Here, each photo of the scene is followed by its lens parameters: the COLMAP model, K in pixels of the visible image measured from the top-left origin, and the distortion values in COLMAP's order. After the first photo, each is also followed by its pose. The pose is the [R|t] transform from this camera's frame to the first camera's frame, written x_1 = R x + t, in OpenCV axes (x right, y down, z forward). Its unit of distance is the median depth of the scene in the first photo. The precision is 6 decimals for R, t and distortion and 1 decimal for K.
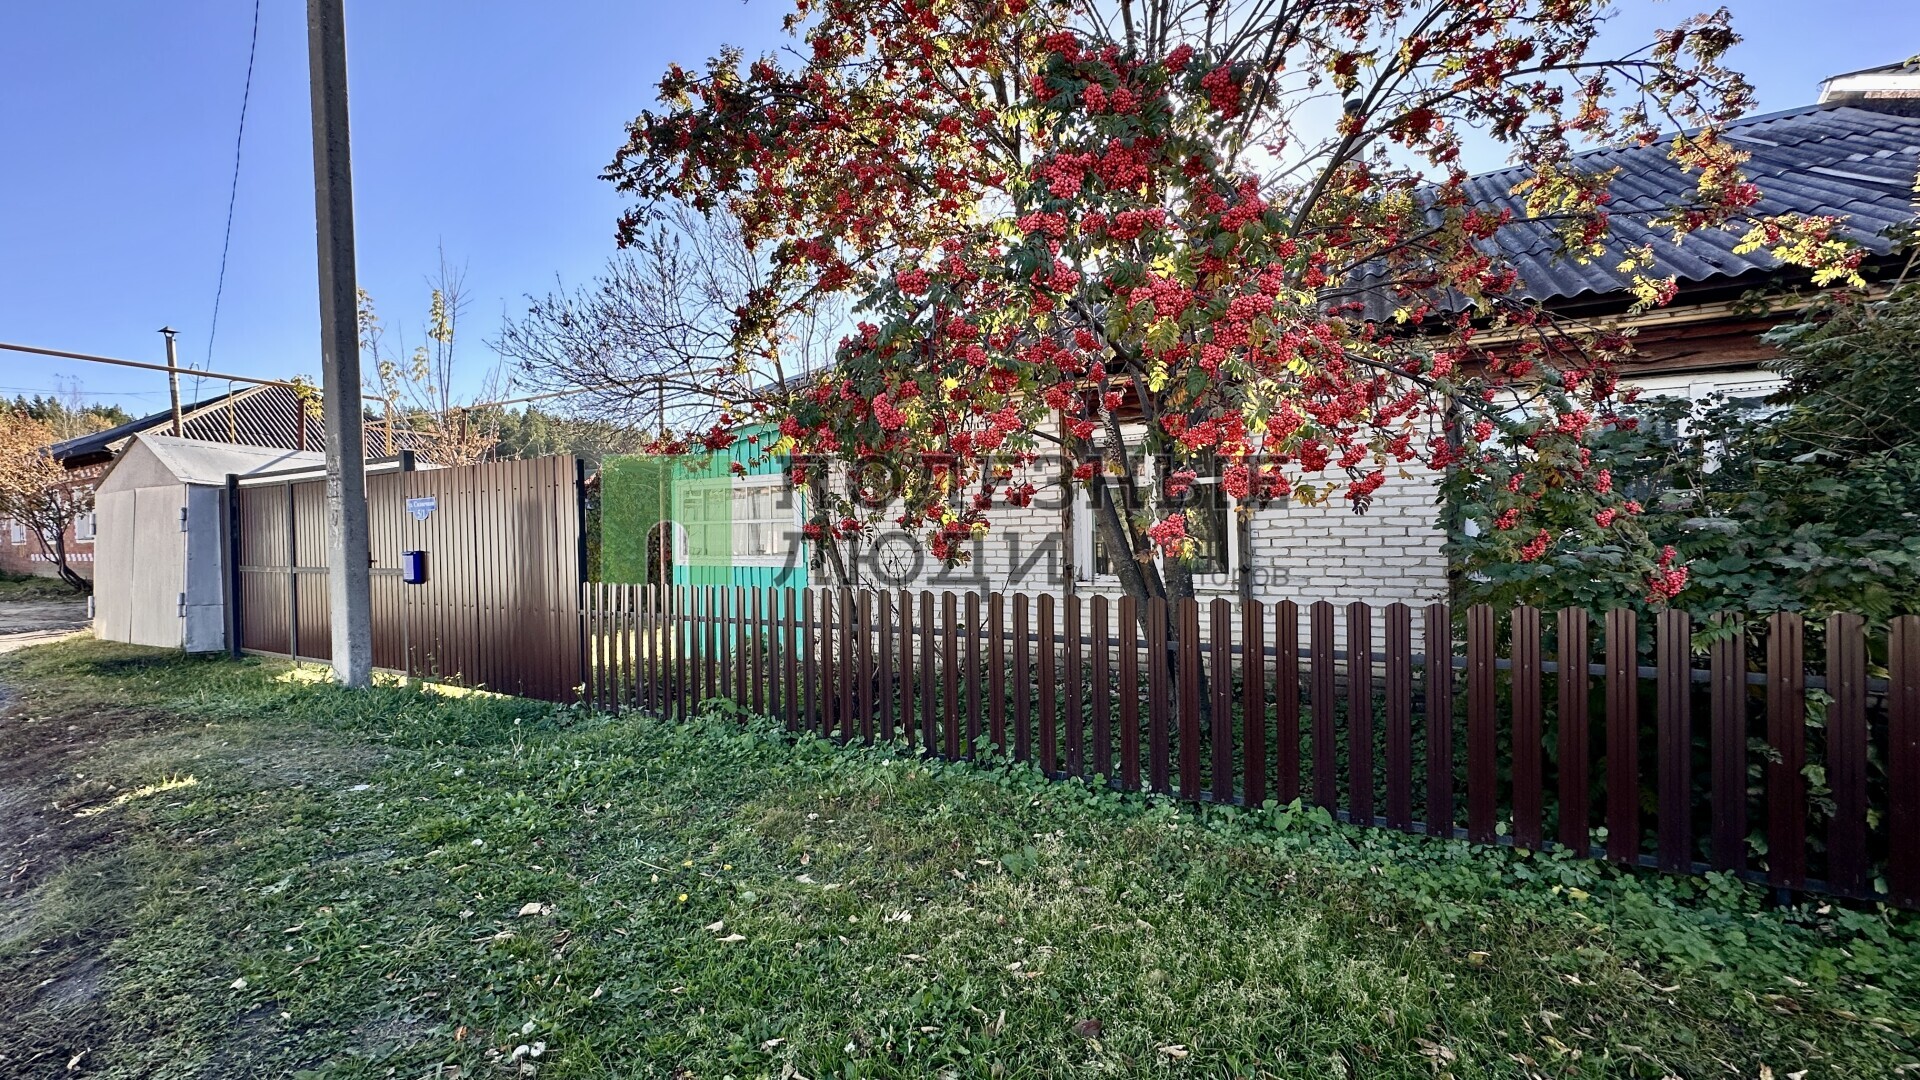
lens RADIAL K [[765.1, 0, 960.0], [0, 765.1, 540.0], [0, 0, 1]] dist [-0.001477, 0.000691]
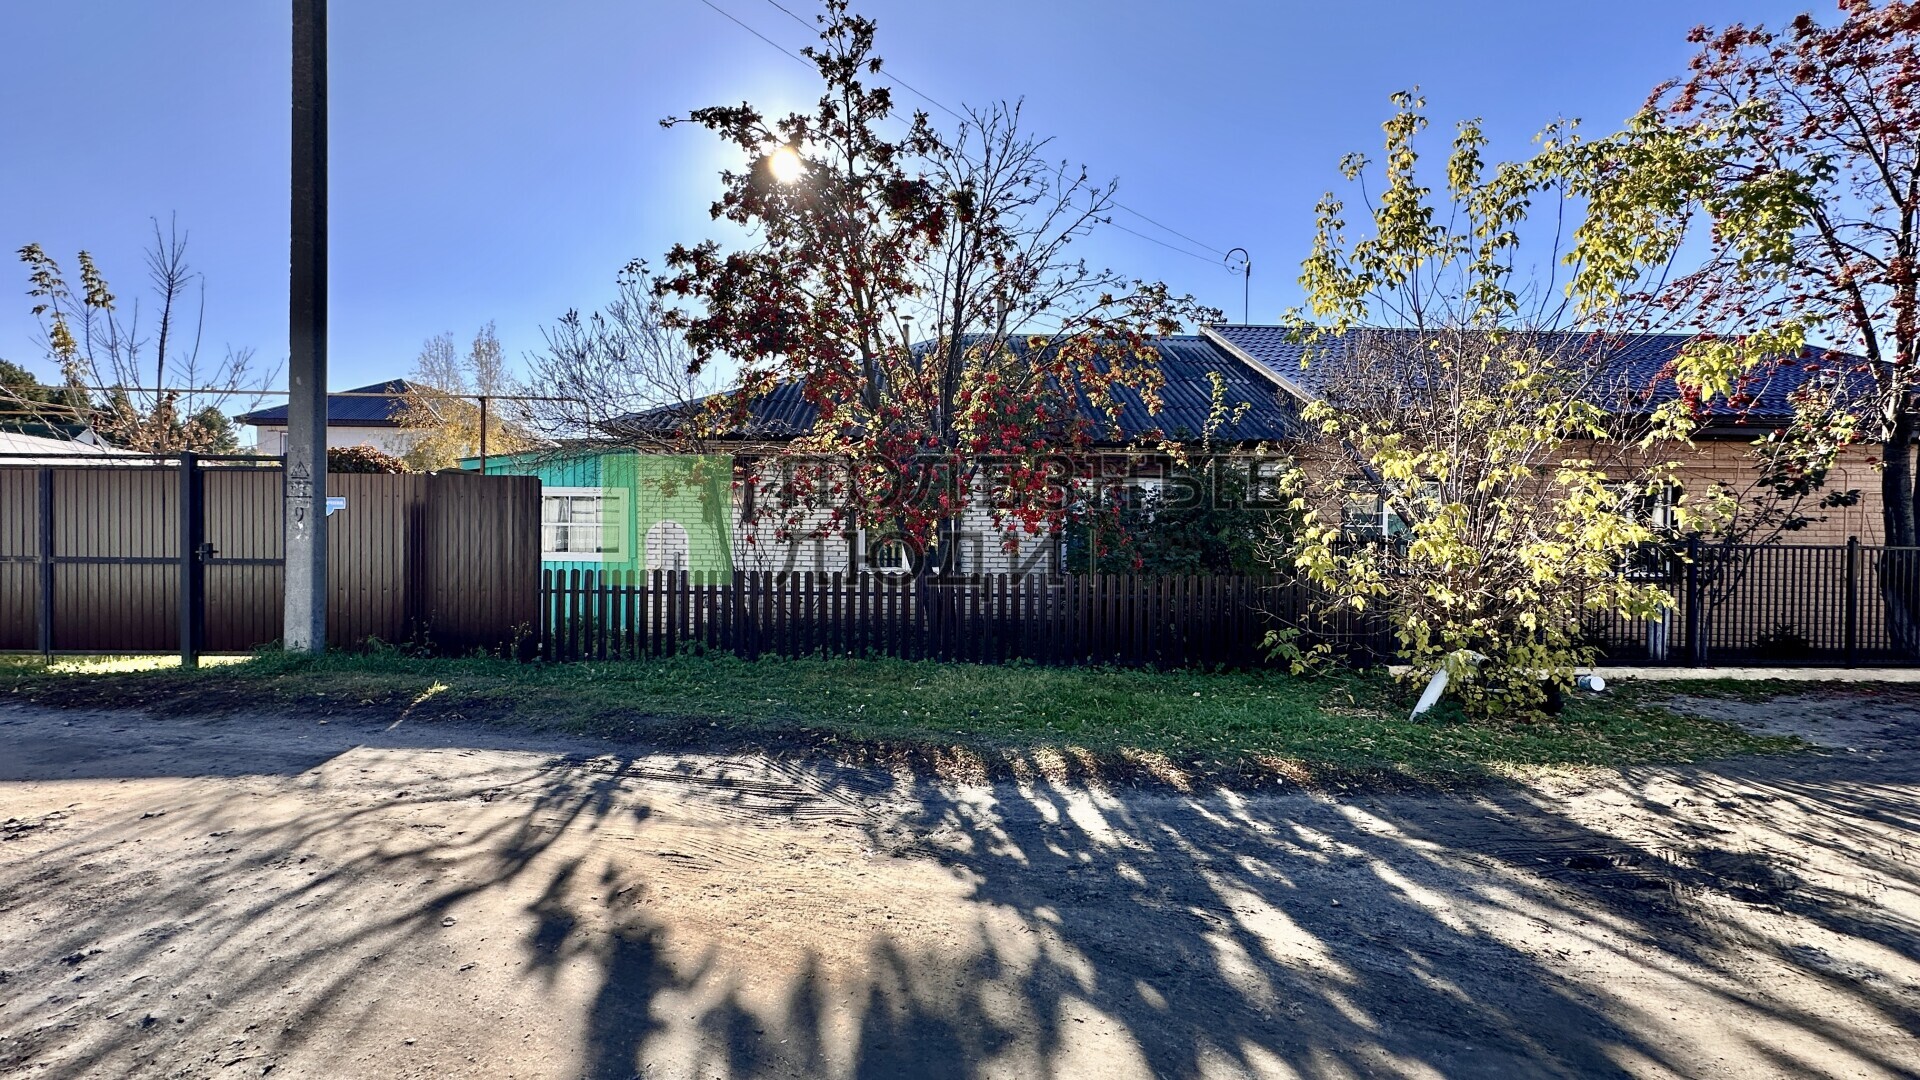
lens RADIAL K [[765.1, 0, 960.0], [0, 765.1, 540.0], [0, 0, 1]] dist [-0.001477, 0.000691]
pose [[0.866479, 0.025629, 0.498556, -0.956633], [-0.020251, 0.999664, -0.016194, 0.018418], [-0.498803, 0.003935, 0.866706, -1.019044]]
